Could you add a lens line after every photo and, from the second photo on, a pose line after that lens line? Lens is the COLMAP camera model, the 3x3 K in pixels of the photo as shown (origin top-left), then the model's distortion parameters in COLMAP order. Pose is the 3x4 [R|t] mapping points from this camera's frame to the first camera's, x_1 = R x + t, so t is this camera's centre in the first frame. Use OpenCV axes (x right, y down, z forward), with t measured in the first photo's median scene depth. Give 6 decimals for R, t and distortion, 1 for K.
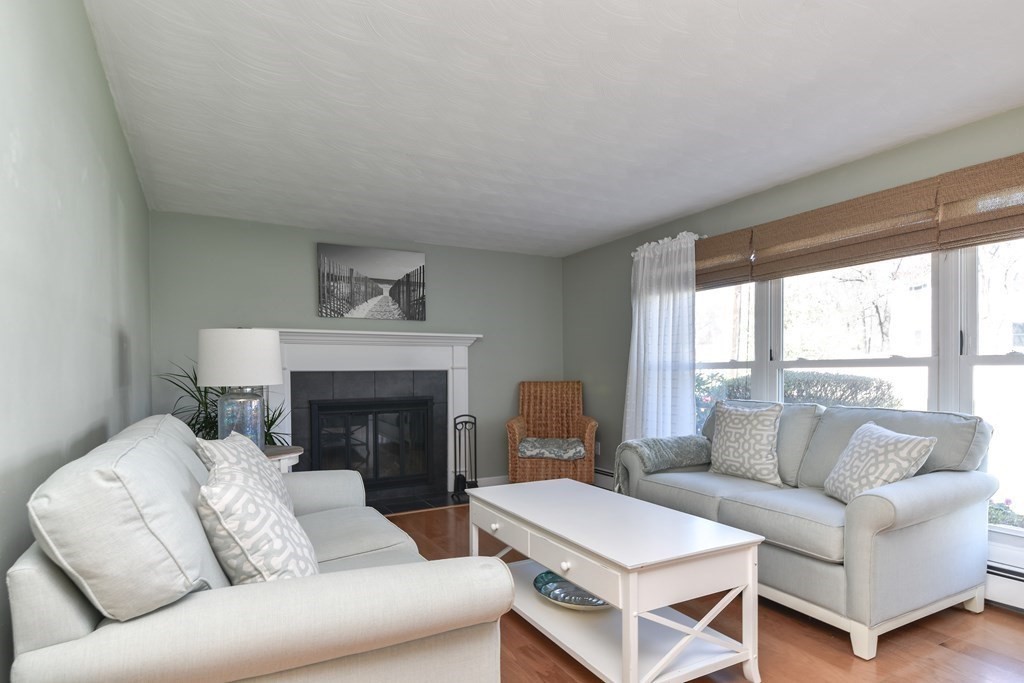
lens RADIAL K [[558.7, 0, 501.4], [0, 558.7, 366.2], [0, 0, 1]] dist [0.058766, -0.051620]
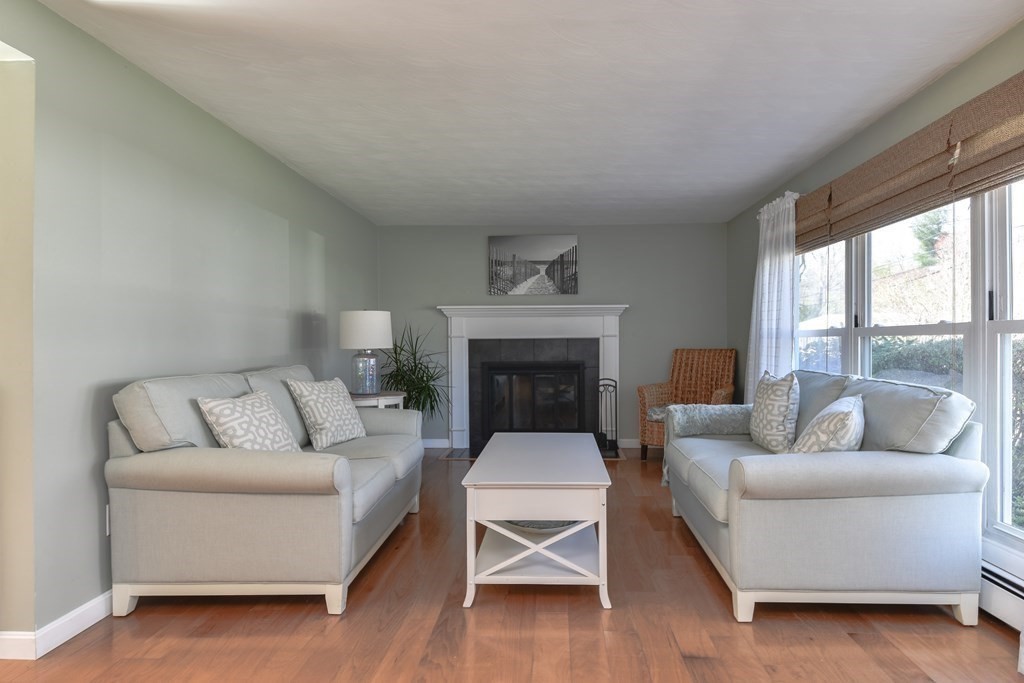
lens RADIAL K [[558.0, 0, 520.3], [0, 558.0, 336.4], [0, 0, 1]] dist [0.023741, -0.000576]
pose [[0.859775, -0.002160, -0.510668, 0.352969], [0.004791, 0.999981, 0.003837, -0.001200], [0.510650, -0.005746, 0.859770, -0.030035]]
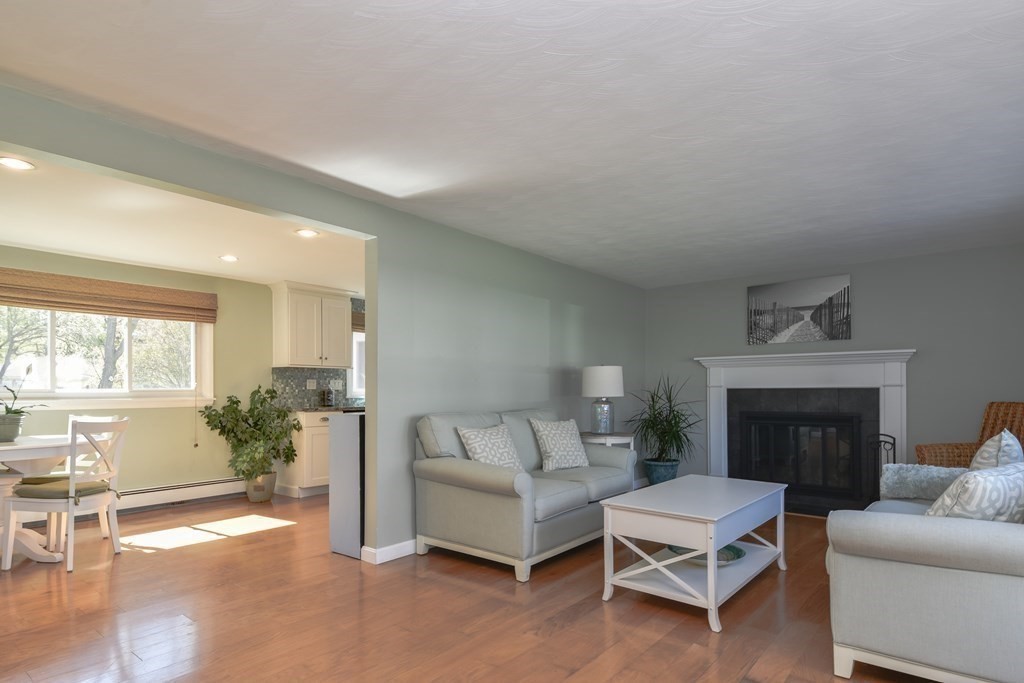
lens RADIAL K [[558.7, 0, 501.4], [0, 558.7, 366.2], [0, 0, 1]] dist [0.058766, -0.051620]
pose [[0.348839, -0.033939, -0.936568, 0.634316], [0.010004, 0.999422, -0.032491, -0.005222], [0.937129, 0.001964, 0.348977, 0.041102]]
